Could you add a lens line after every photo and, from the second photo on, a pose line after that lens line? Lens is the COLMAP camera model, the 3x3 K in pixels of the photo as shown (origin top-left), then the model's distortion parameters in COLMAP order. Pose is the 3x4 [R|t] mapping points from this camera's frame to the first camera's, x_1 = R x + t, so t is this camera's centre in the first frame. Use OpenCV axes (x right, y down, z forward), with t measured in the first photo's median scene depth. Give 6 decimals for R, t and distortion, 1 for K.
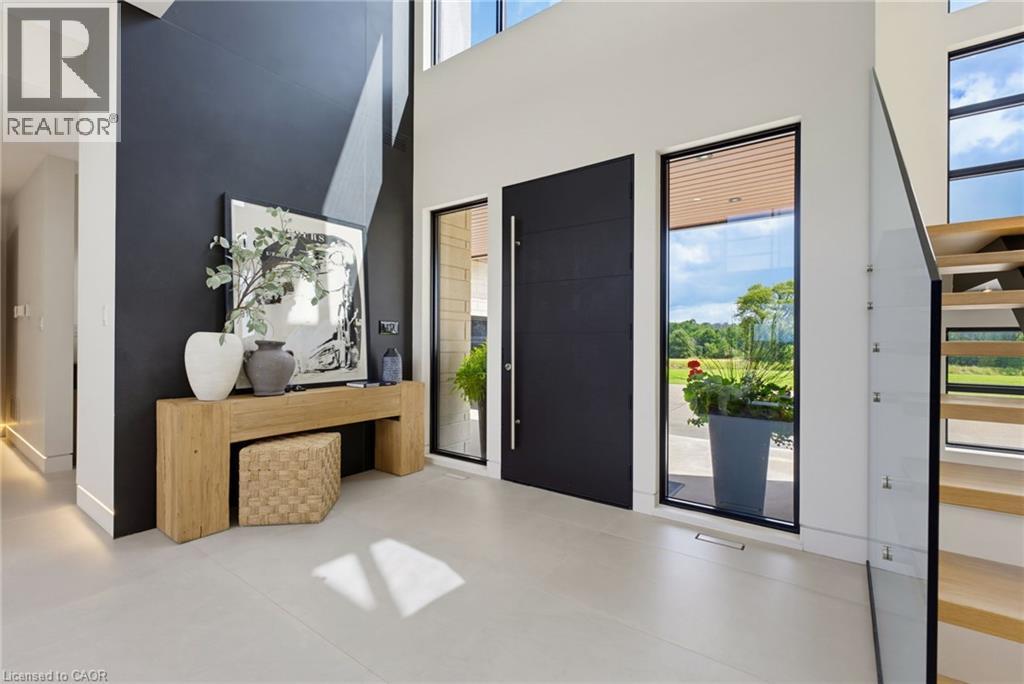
lens RADIAL K [[454.5, 0, 508.2], [0, 454.5, 336.5], [0, 0, 1]] dist [0.002339, 0.000807]
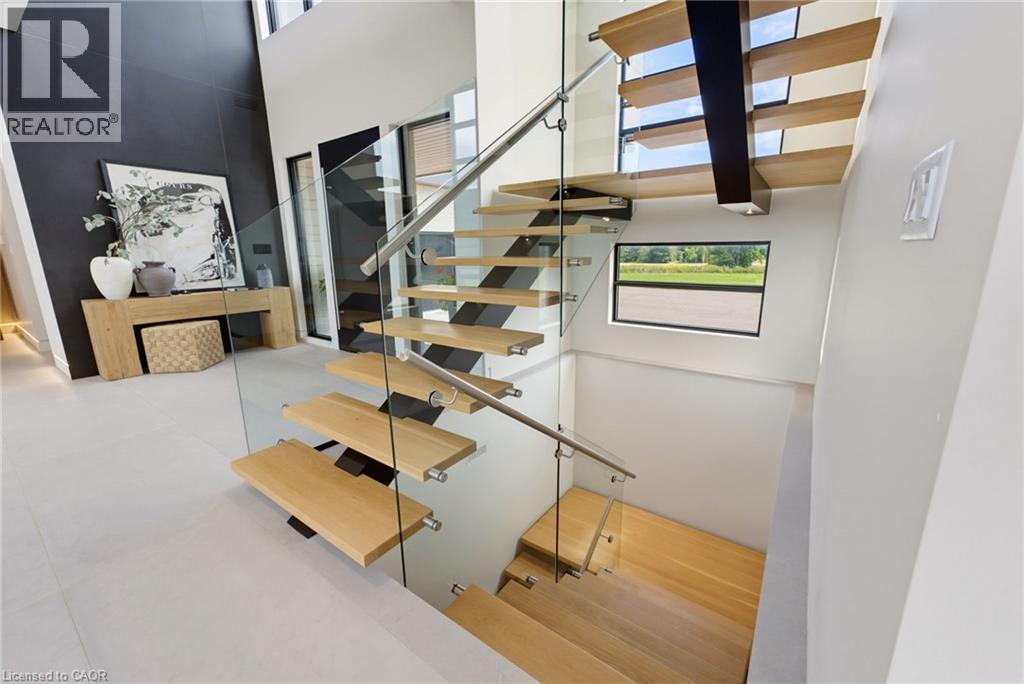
lens RADIAL K [[410.7, 0, 508.4], [0, 410.7, 341.1], [0, 0, 1]] dist [0.001332, 0.000098]
pose [[0.999746, -0.020318, 0.009705, 0.571565], [0.017606, 0.974069, 0.225564, -0.017770], [-0.014037, -0.225336, 0.974180, -0.378451]]
